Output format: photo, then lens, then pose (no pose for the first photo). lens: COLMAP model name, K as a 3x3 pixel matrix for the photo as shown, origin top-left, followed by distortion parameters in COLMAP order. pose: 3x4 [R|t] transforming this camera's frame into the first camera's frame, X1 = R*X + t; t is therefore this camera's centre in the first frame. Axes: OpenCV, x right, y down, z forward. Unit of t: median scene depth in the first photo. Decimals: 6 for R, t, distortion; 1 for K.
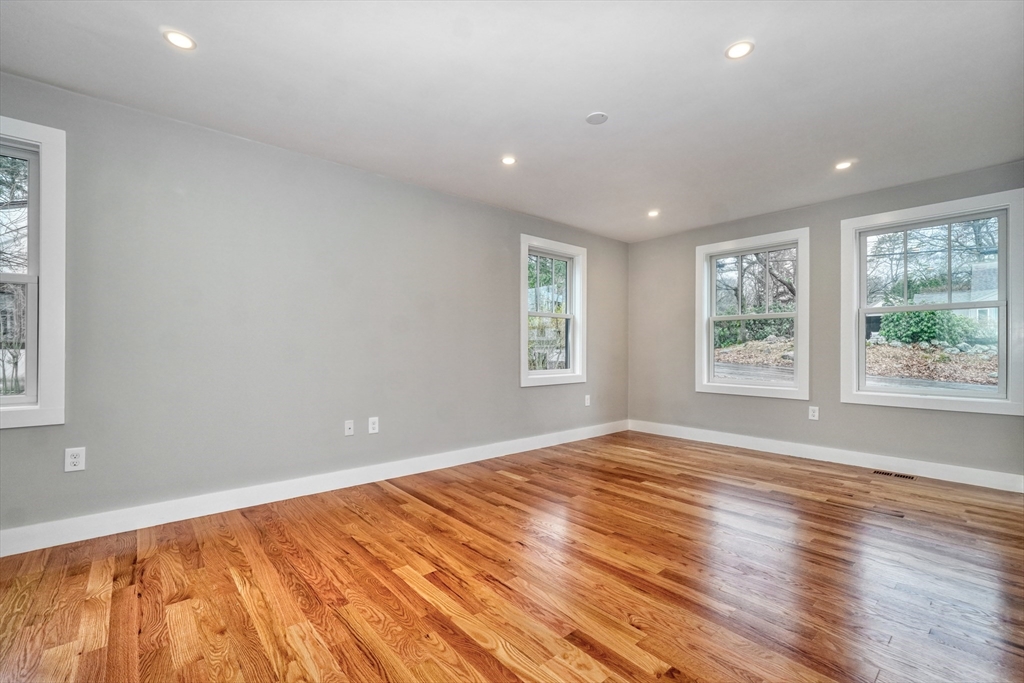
lens RADIAL K [[440.5, 0, 508.7], [0, 440.5, 350.9], [0, 0, 1]] dist [-0.001678, 0.000422]
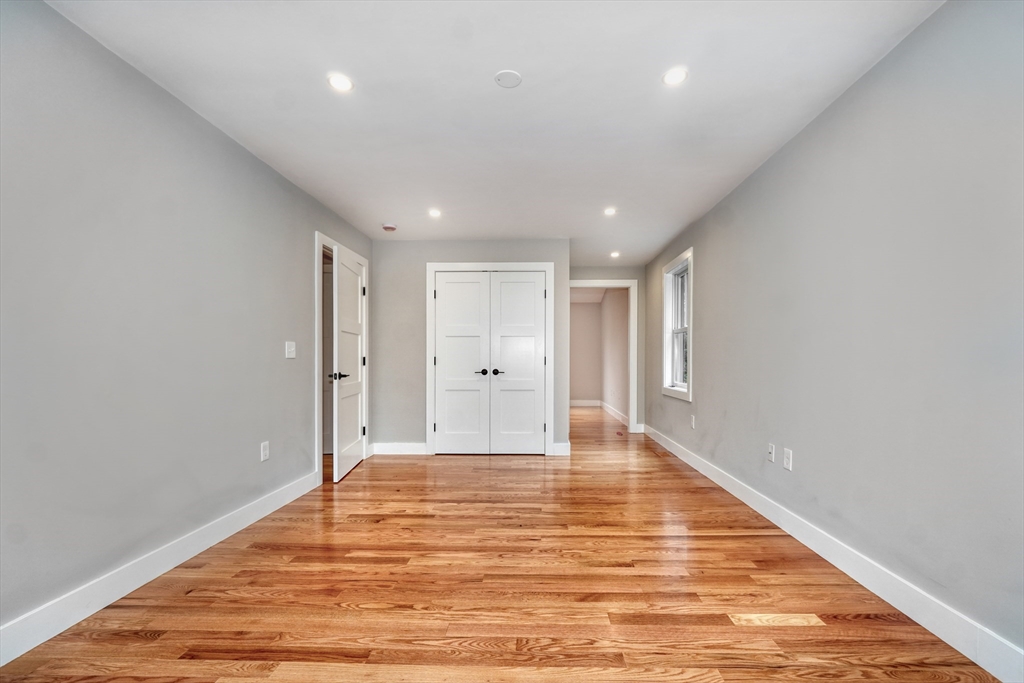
lens RADIAL K [[440.5, 0, 508.7], [0, 440.5, 350.9], [0, 0, 1]] dist [-0.001678, 0.000422]
pose [[-0.697693, -0.020784, -0.716095, 0.860747], [-0.003309, 0.999662, -0.025790, 0.005907], [0.716389, -0.015623, -0.697526, 1.733293]]
